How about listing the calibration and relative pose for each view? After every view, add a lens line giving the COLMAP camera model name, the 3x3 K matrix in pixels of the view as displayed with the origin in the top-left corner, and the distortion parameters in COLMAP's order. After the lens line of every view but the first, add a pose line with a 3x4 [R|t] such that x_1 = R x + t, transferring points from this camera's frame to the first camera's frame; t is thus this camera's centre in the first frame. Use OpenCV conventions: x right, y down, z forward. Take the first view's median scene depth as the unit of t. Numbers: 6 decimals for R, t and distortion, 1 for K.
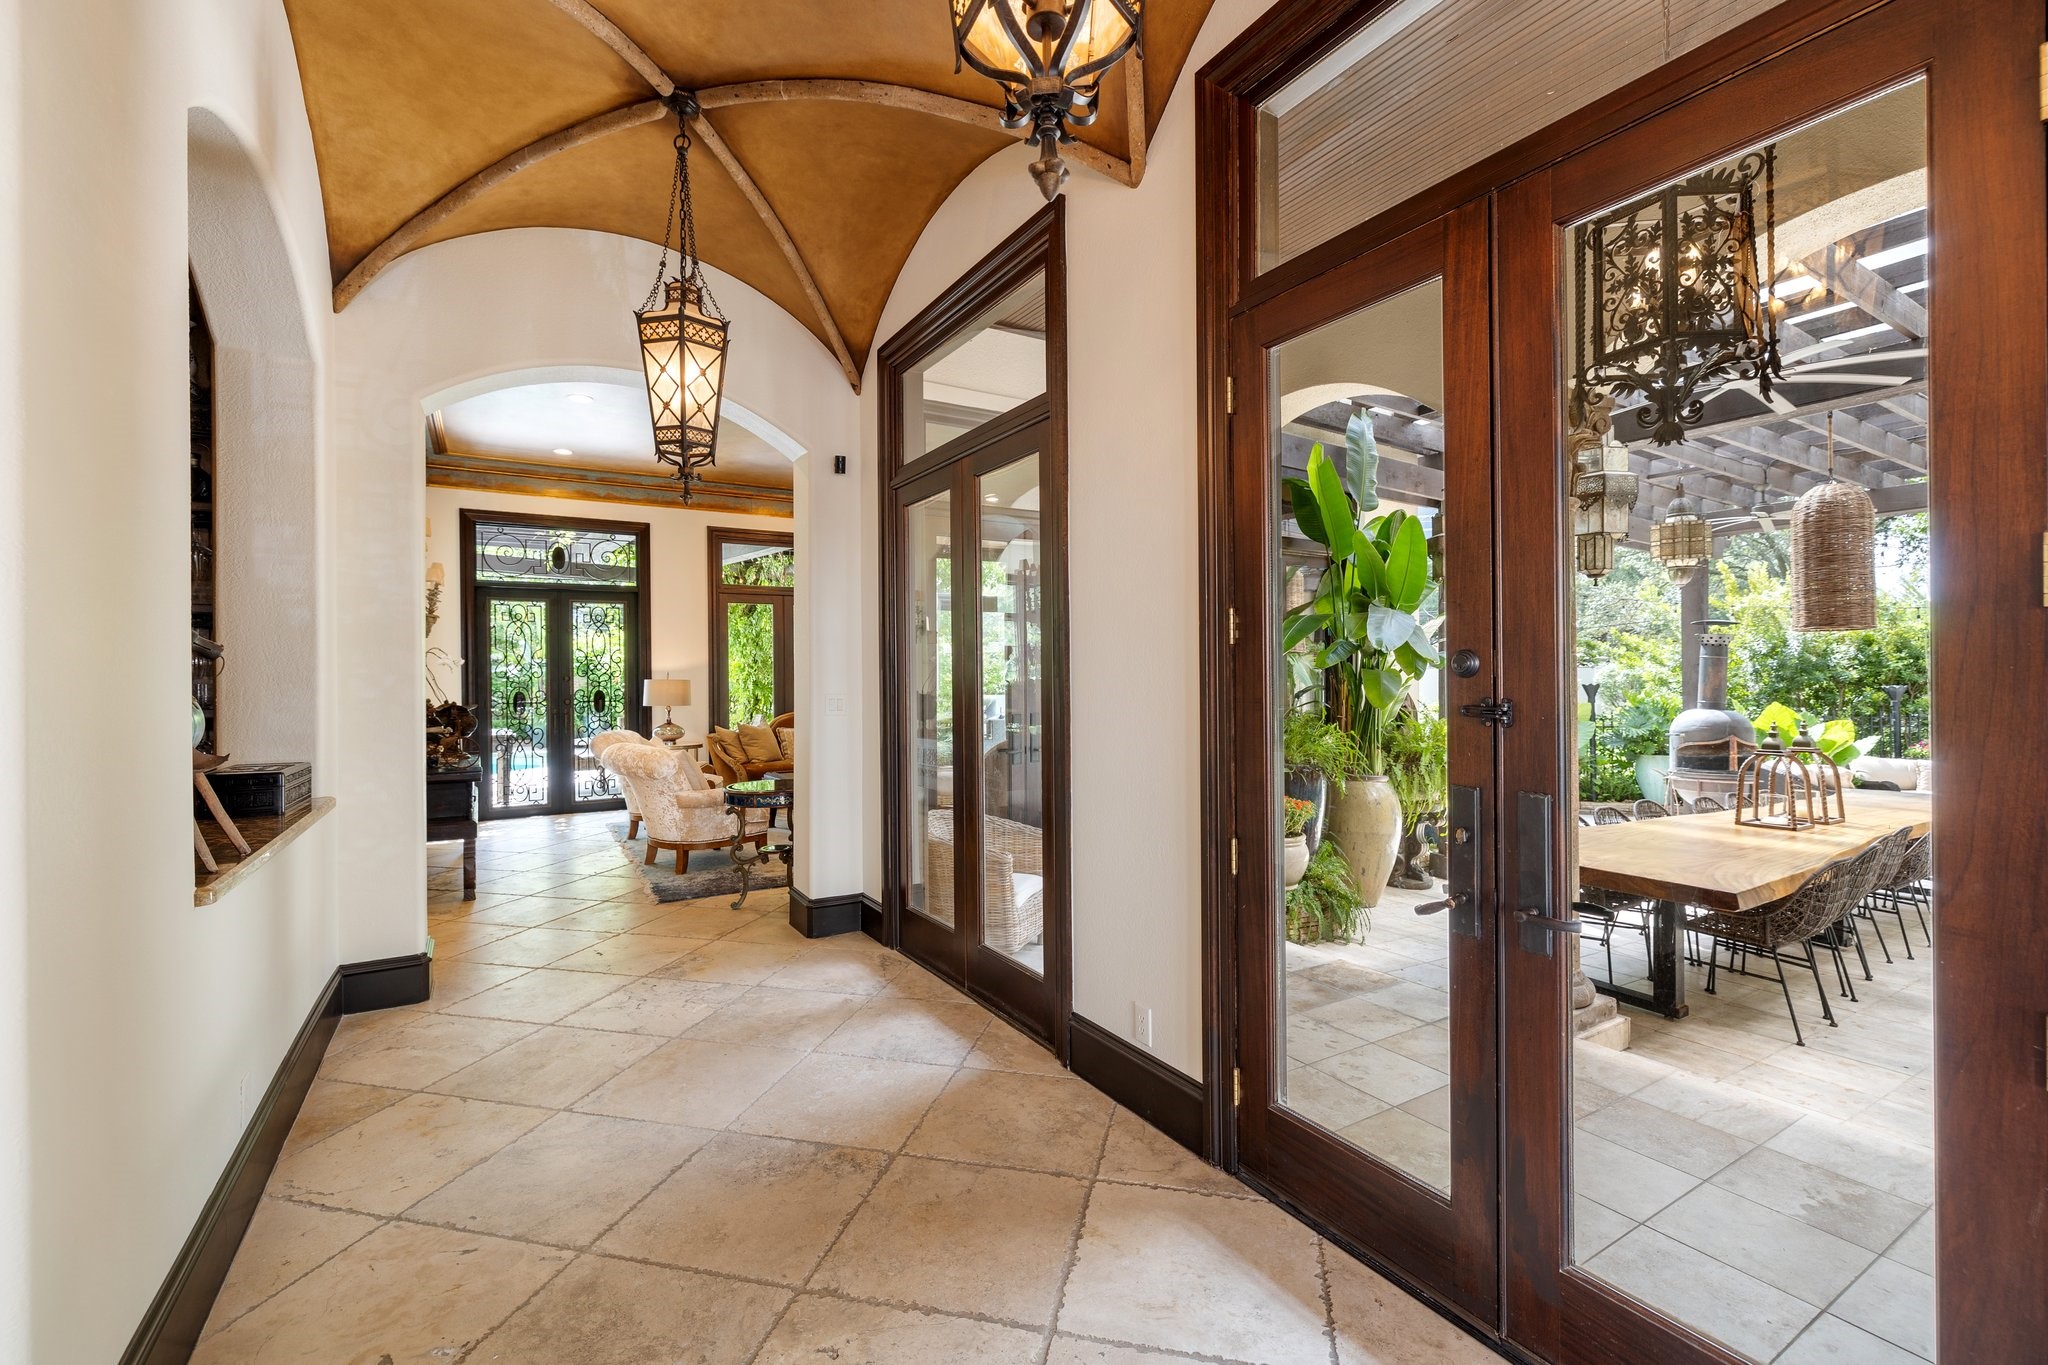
lens RADIAL K [[870.8, 0, 1023.9], [0, 870.8, 682.0], [0, 0, 1]] dist [-0.003380, 0.000266]
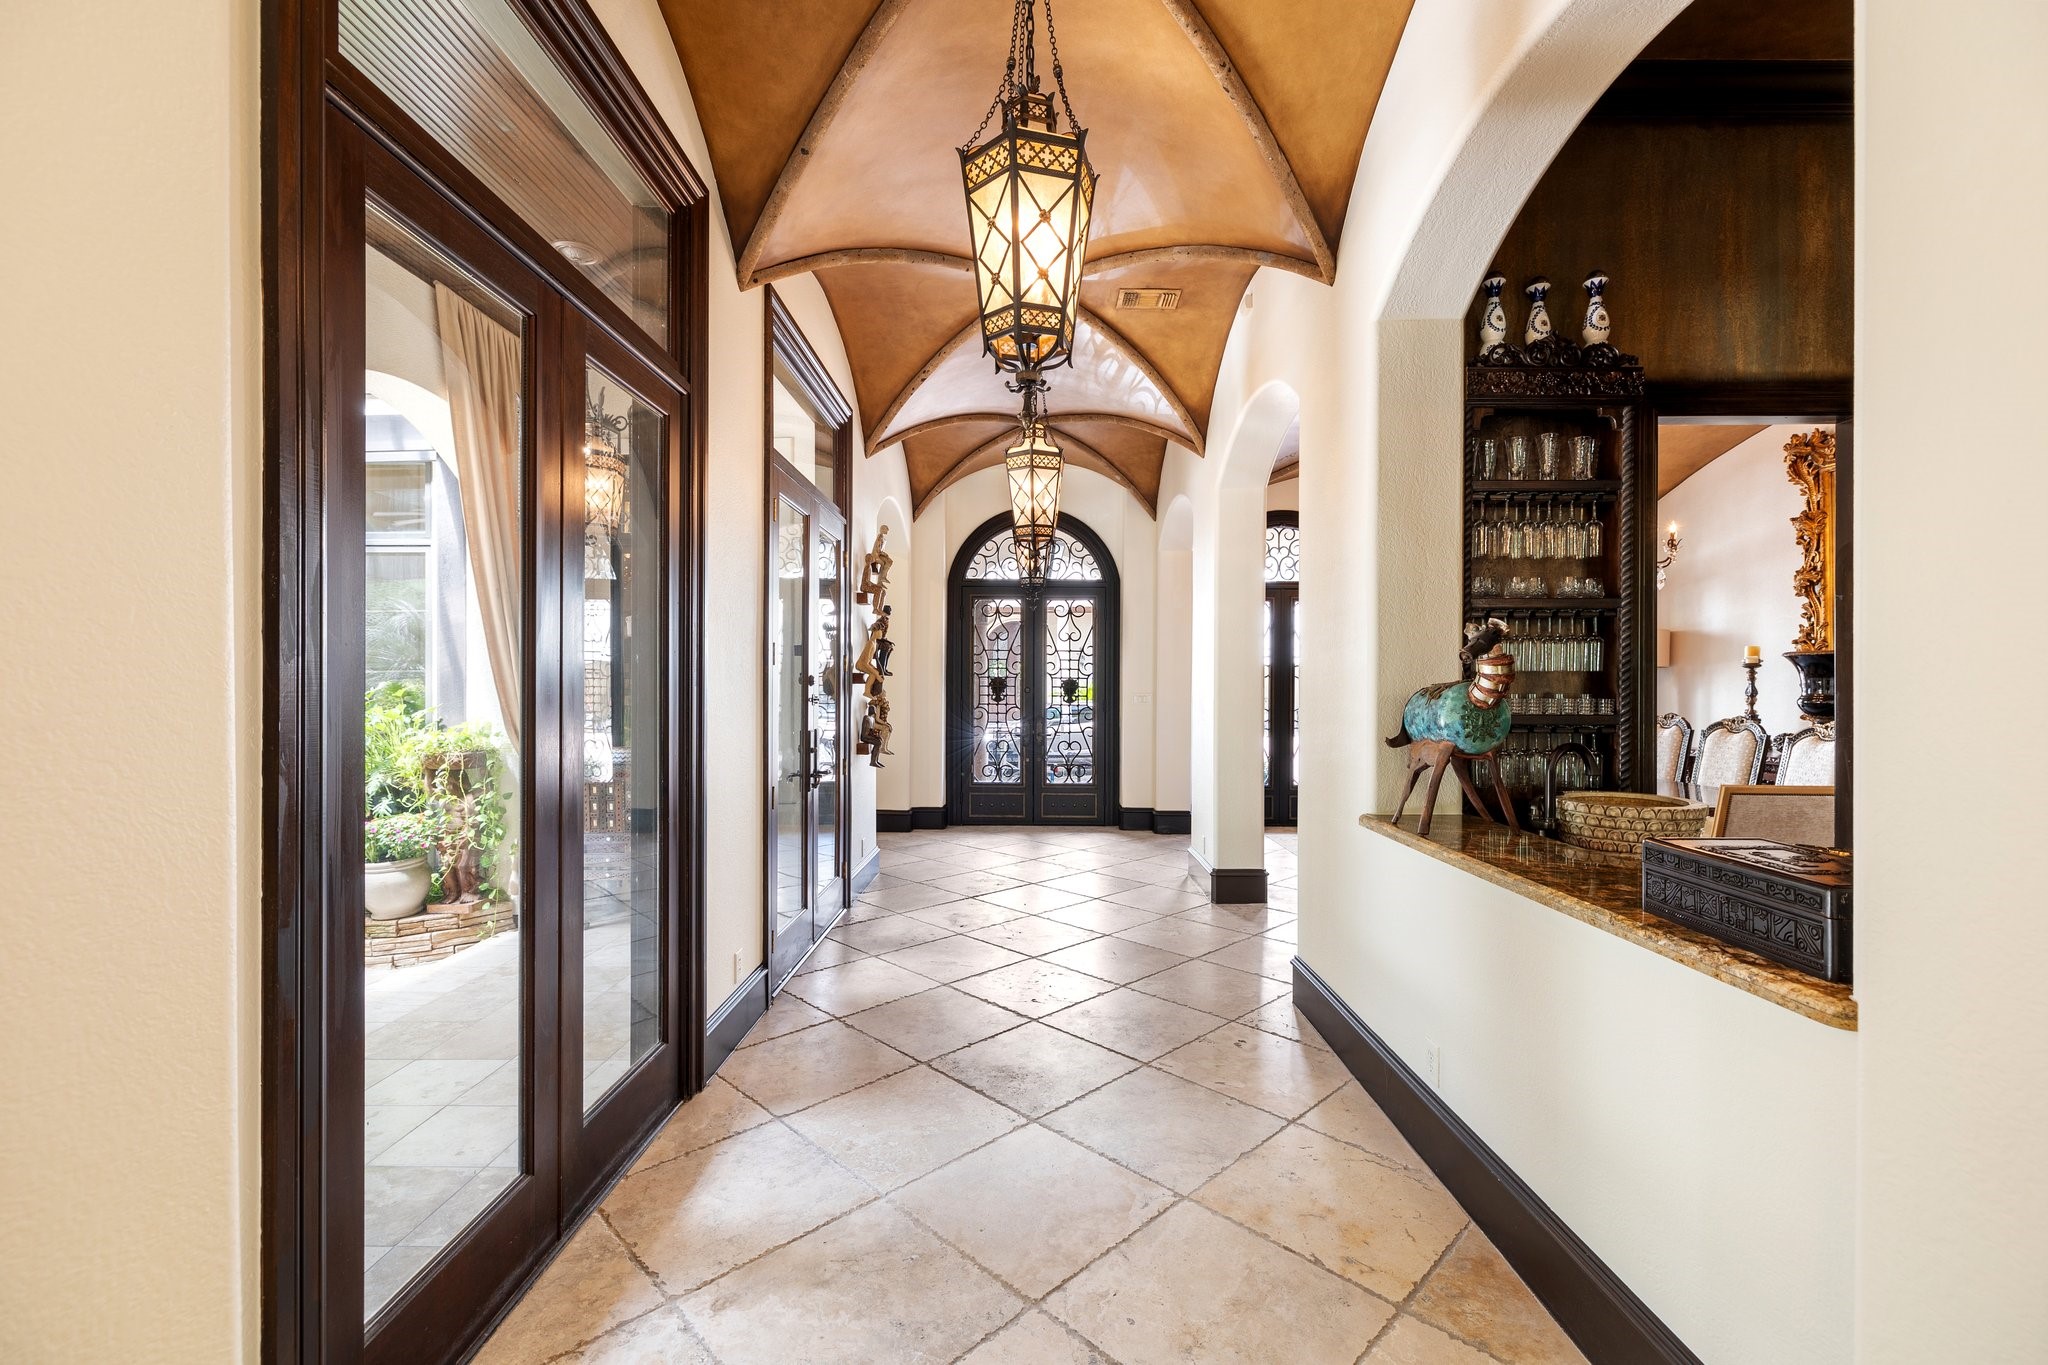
lens RADIAL K [[870.8, 0, 1028.3], [0, 870.8, 682.0], [0, 0, 1]] dist [-0.003380, 0.000266]
pose [[-0.851612, 0.007452, 0.524119, -0.708561], [0.007218, 0.999971, -0.002490, -0.003164], [-0.524122, 0.001662, -0.851641, 1.502477]]
